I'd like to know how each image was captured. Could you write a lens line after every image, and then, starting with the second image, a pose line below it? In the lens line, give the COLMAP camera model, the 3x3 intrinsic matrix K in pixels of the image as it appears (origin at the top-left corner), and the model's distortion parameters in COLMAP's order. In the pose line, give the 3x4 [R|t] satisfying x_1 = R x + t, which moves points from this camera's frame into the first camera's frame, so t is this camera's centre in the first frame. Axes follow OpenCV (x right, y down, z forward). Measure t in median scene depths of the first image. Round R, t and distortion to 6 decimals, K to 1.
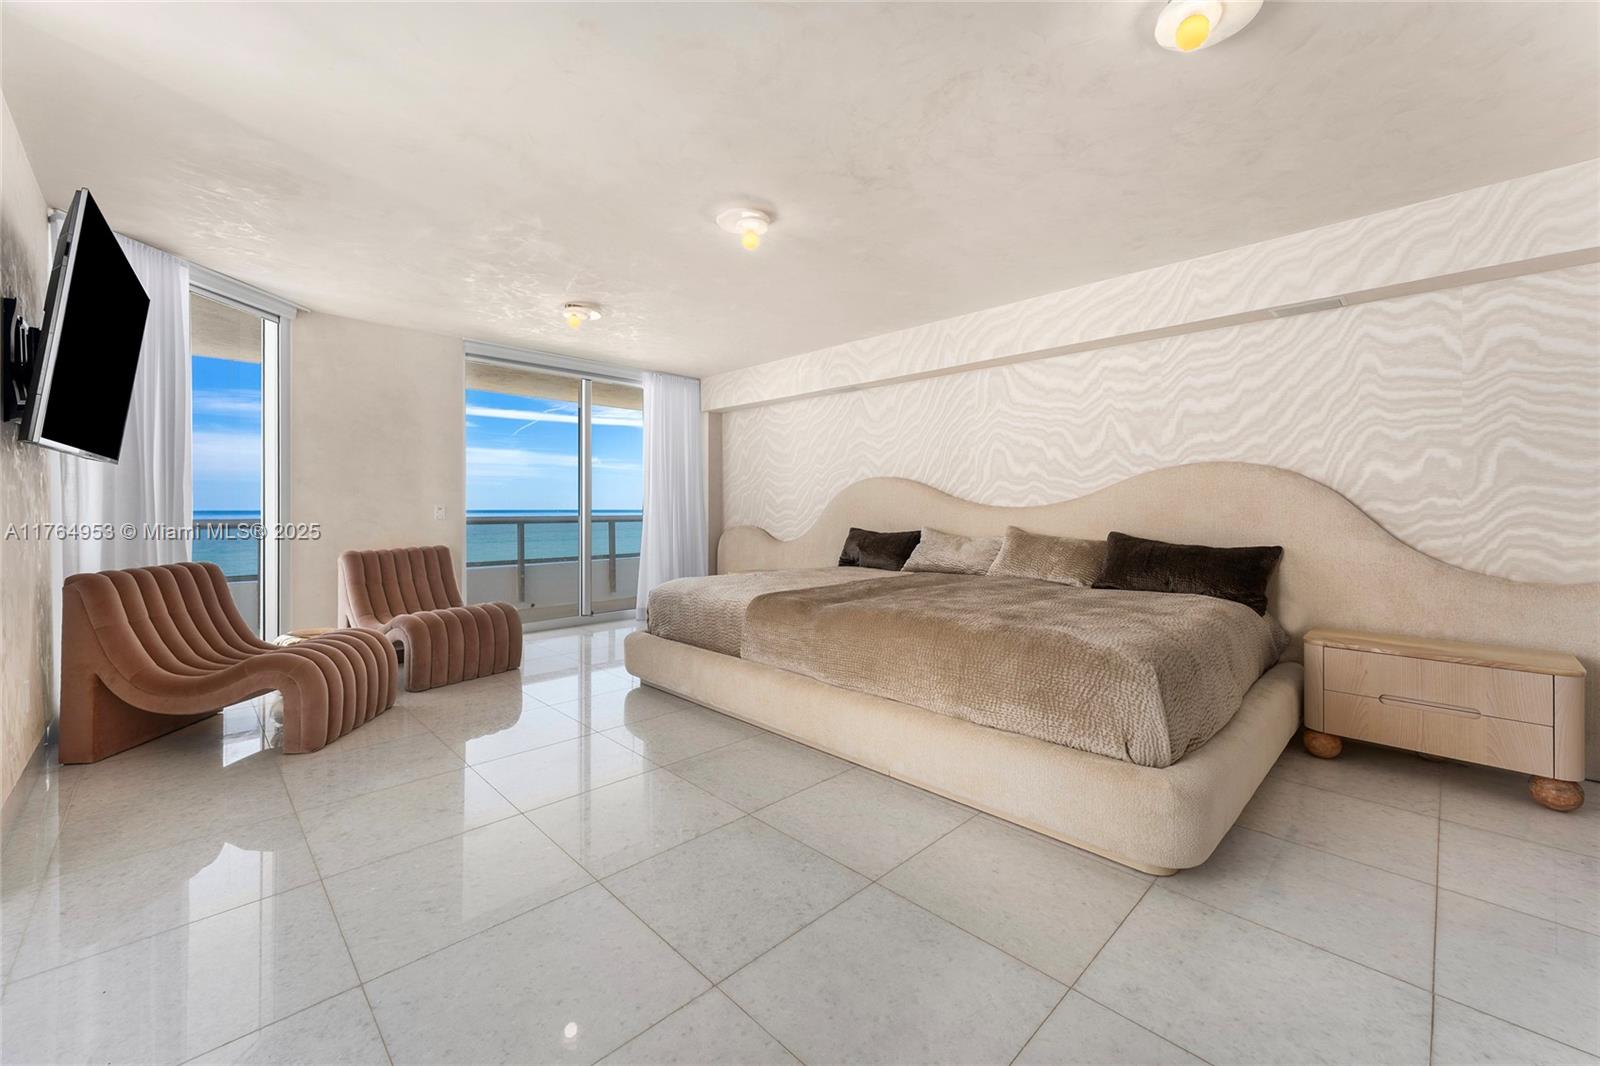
lens RADIAL K [[621.8, 0, 806.1], [0, 621.8, 509.9], [0, 0, 1]] dist [0.010186, 0.000113]
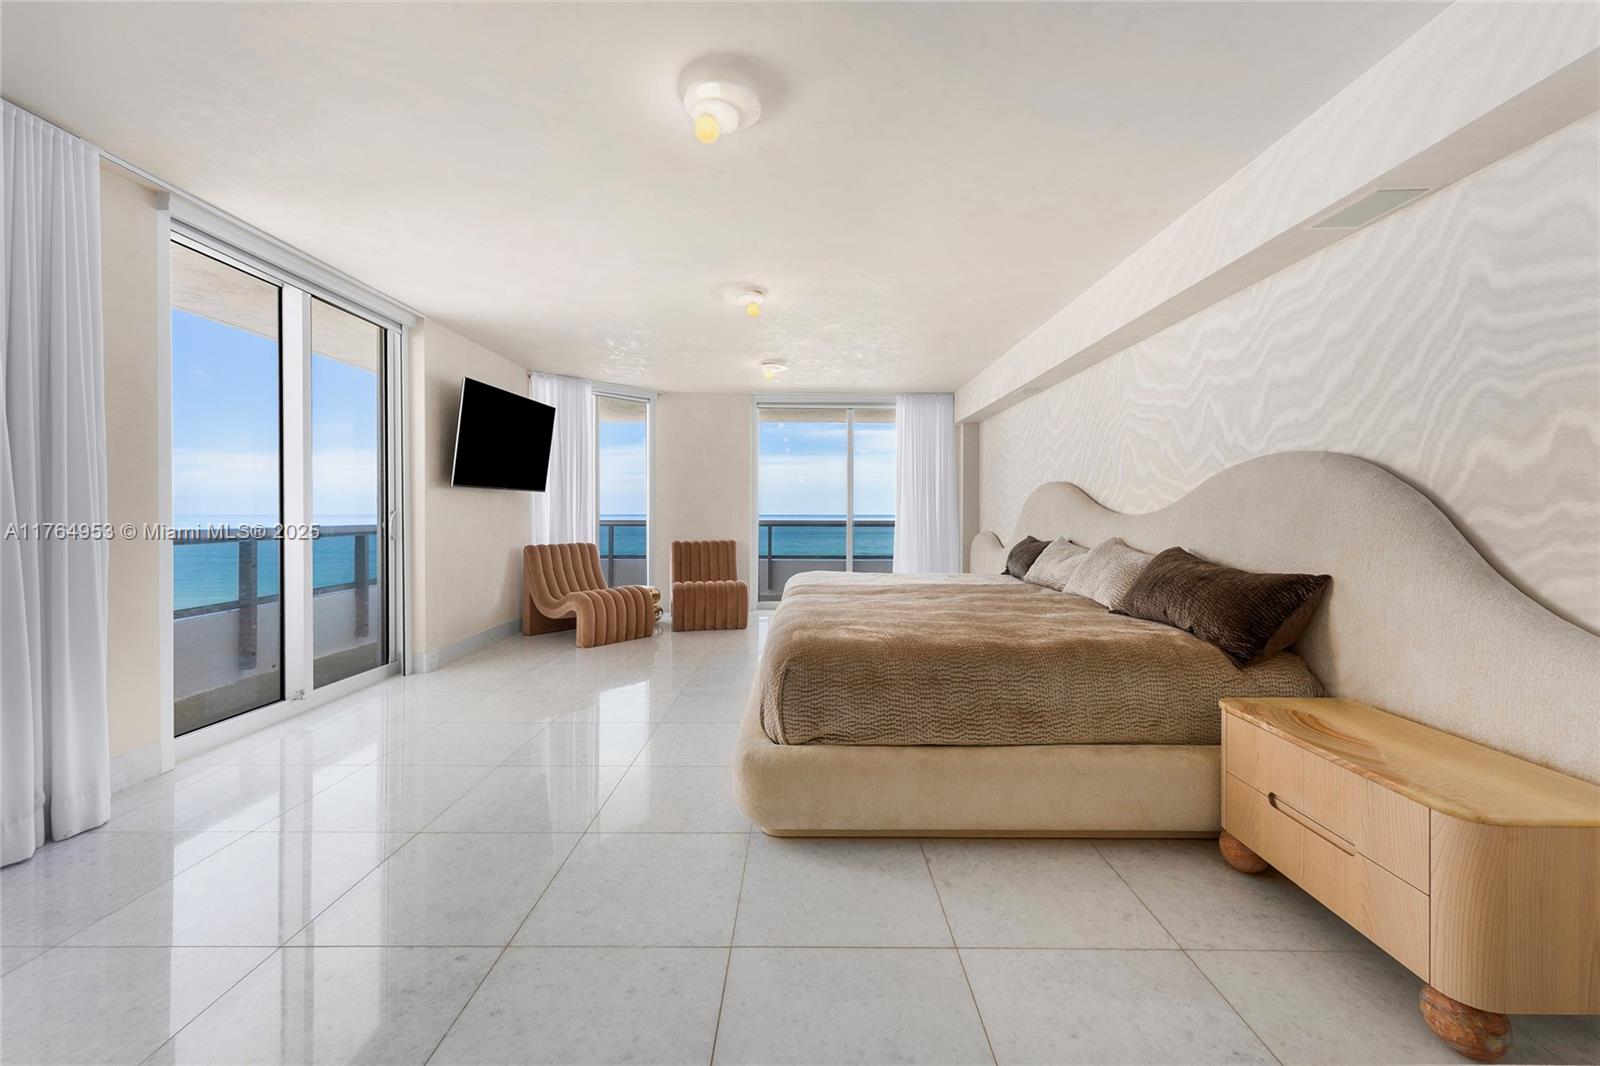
lens RADIAL K [[635.5, 0, 798.6], [0, 635.5, 519.8], [0, 0, 1]] dist [0.001742, 0.000141]
pose [[0.691999, 0.008876, -0.721843, 0.785716], [-0.004011, 0.999956, 0.008452, -0.004462], [0.721887, -0.002953, 0.692005, 0.114913]]
